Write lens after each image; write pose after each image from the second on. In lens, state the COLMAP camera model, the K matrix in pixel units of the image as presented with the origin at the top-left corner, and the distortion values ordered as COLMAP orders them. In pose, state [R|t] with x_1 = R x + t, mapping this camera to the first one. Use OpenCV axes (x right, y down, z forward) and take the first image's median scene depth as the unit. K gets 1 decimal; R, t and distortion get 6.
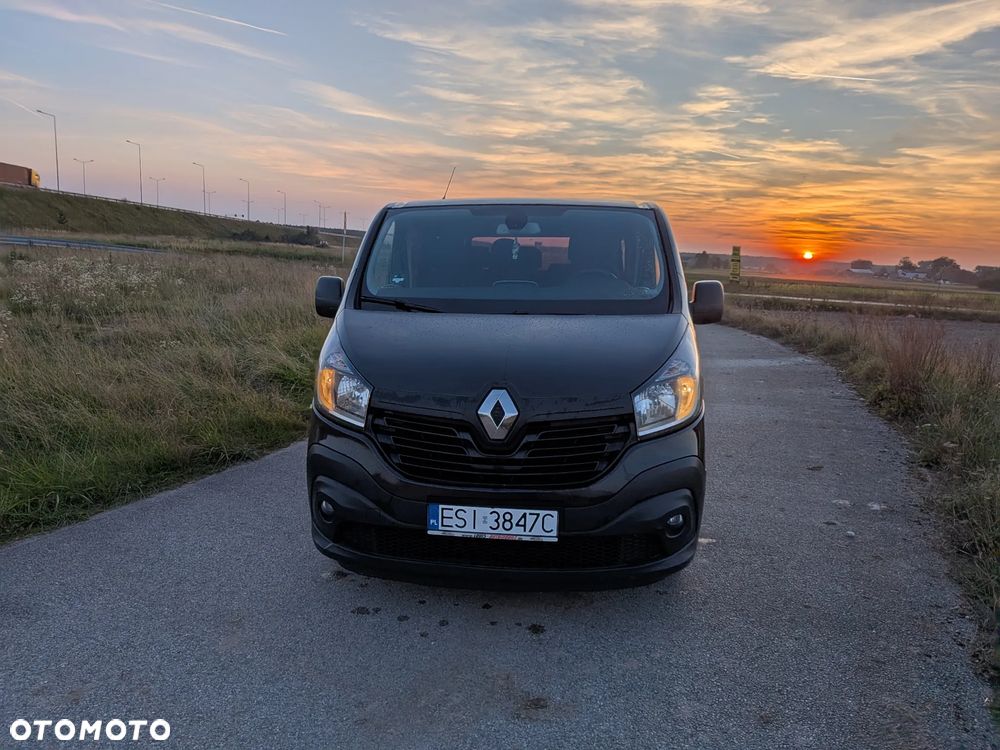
lens RADIAL K [[753.7, 0, 513.9], [0, 753.7, 391.7], [0, 0, 1]] dist [0.004086, -0.003632]
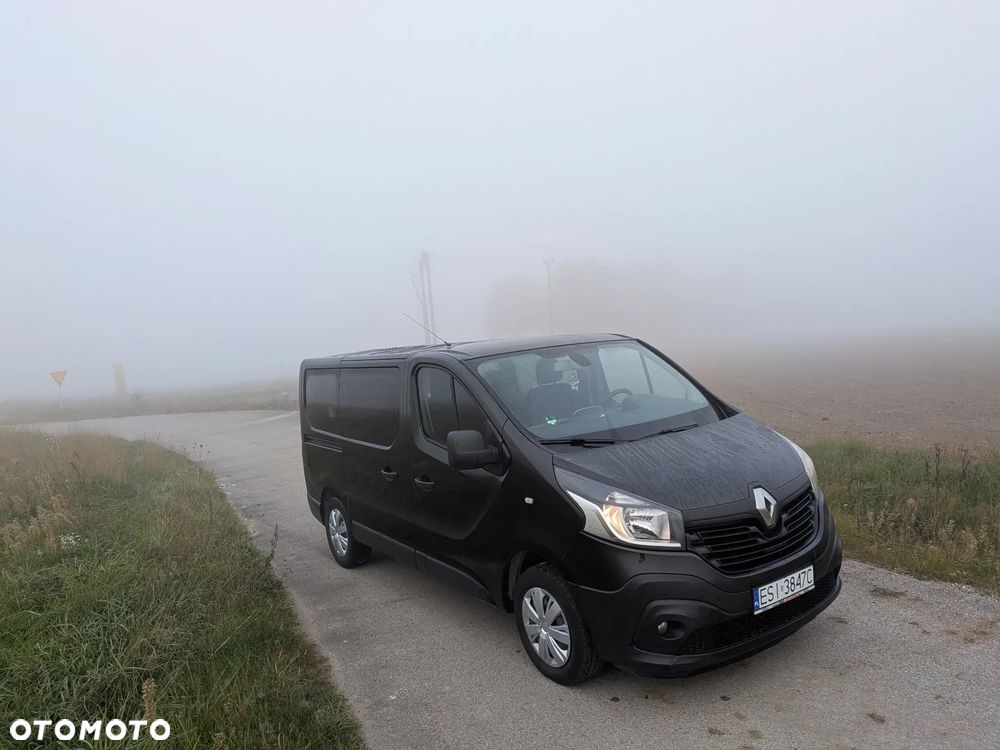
lens RADIAL K [[739.3, 0, 502.6], [0, 739.3, 332.5], [0, 0, 1]] dist [-0.004188, -0.056665]
pose [[0.774958, -0.090059, 0.625563, -1.068700], [0.210907, 0.969908, -0.121643, -0.189685], [-0.595783, 0.226204, 0.770632, 0.185015]]
